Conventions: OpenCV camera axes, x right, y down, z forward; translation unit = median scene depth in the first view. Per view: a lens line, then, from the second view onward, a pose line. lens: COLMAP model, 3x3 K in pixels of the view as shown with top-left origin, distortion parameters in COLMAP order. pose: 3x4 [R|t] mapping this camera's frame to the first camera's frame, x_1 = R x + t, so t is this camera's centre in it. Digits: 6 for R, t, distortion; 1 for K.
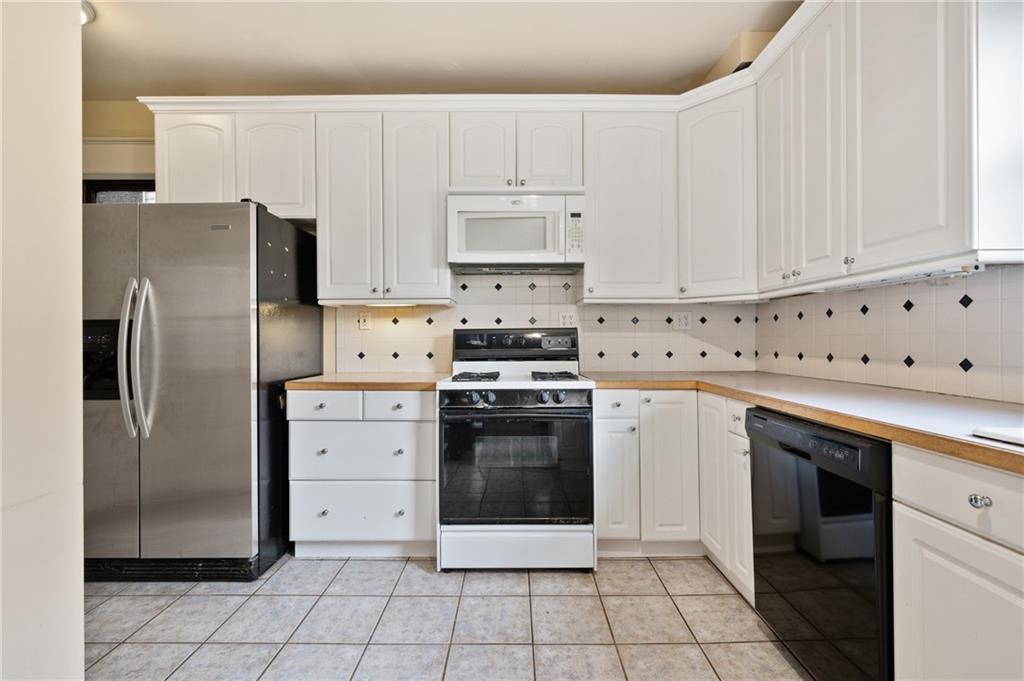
lens RADIAL K [[445.5, 0, 513.1], [0, 445.5, 338.1], [0, 0, 1]] dist [0.001460, 0.000045]
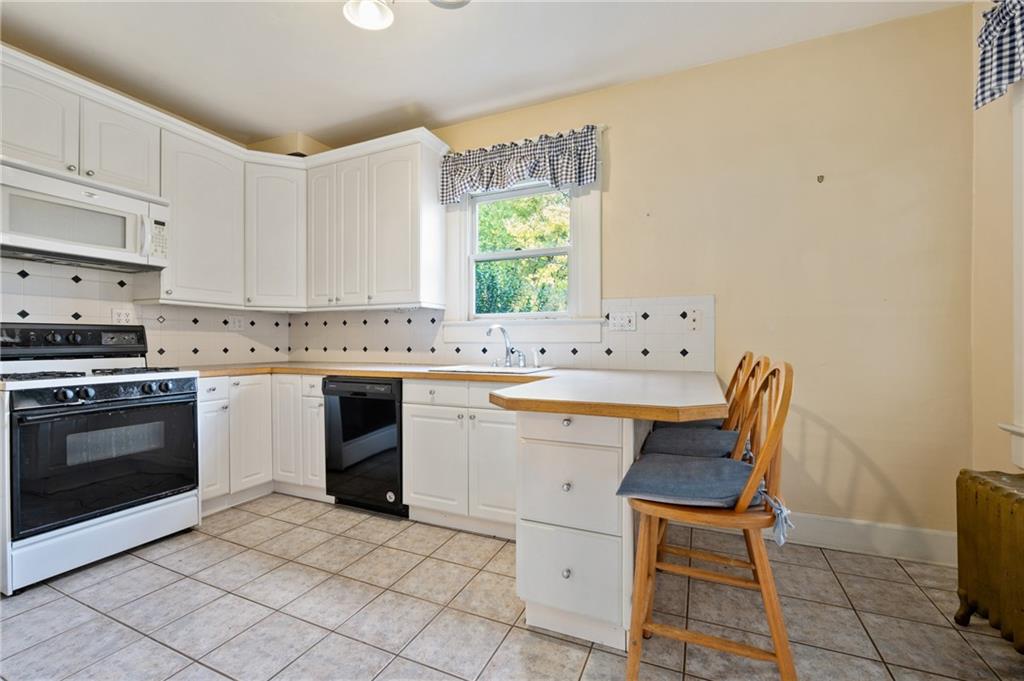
lens RADIAL K [[430.1, 0, 513.9], [0, 430.1, 342.6], [0, 0, 1]] dist [-0.000607, -0.000212]
pose [[0.404126, 0.002851, 0.914699, -0.509828], [-0.004040, 0.999991, -0.001332, 0.017157], [-0.914695, -0.003157, 0.404134, -0.242677]]
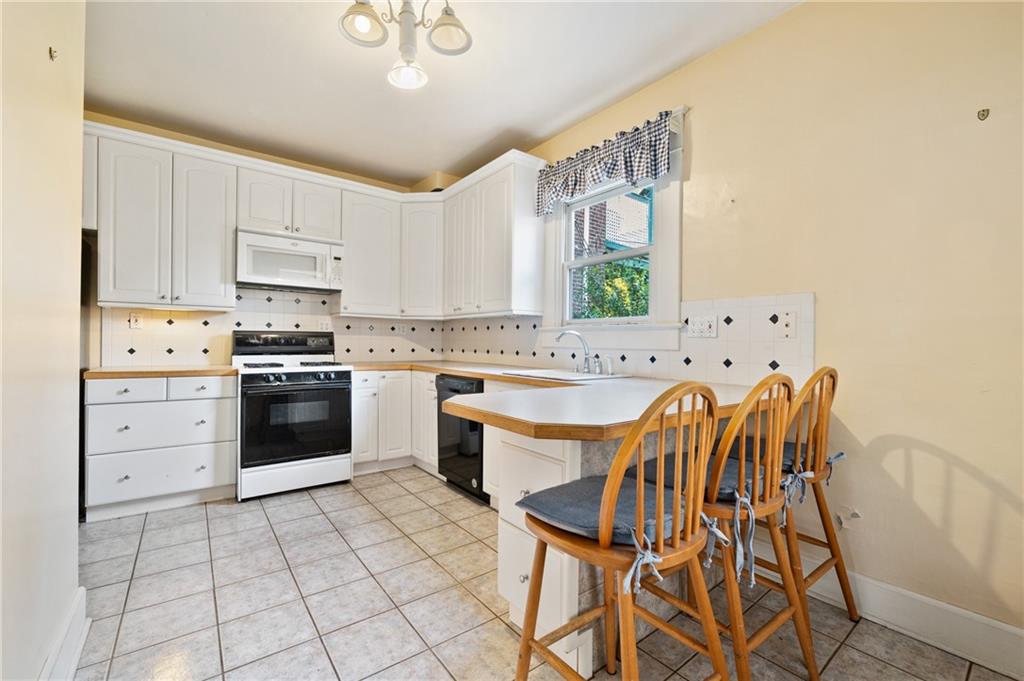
lens RADIAL K [[430.1, 0, 513.9], [0, 430.1, 342.6], [0, 0, 1]] dist [-0.000607, -0.000212]
pose [[0.792584, 0.011870, 0.609647, -0.295425], [-0.016022, 0.999871, 0.001362, -0.000047], [-0.609552, -0.010847, 0.792672, -0.579045]]
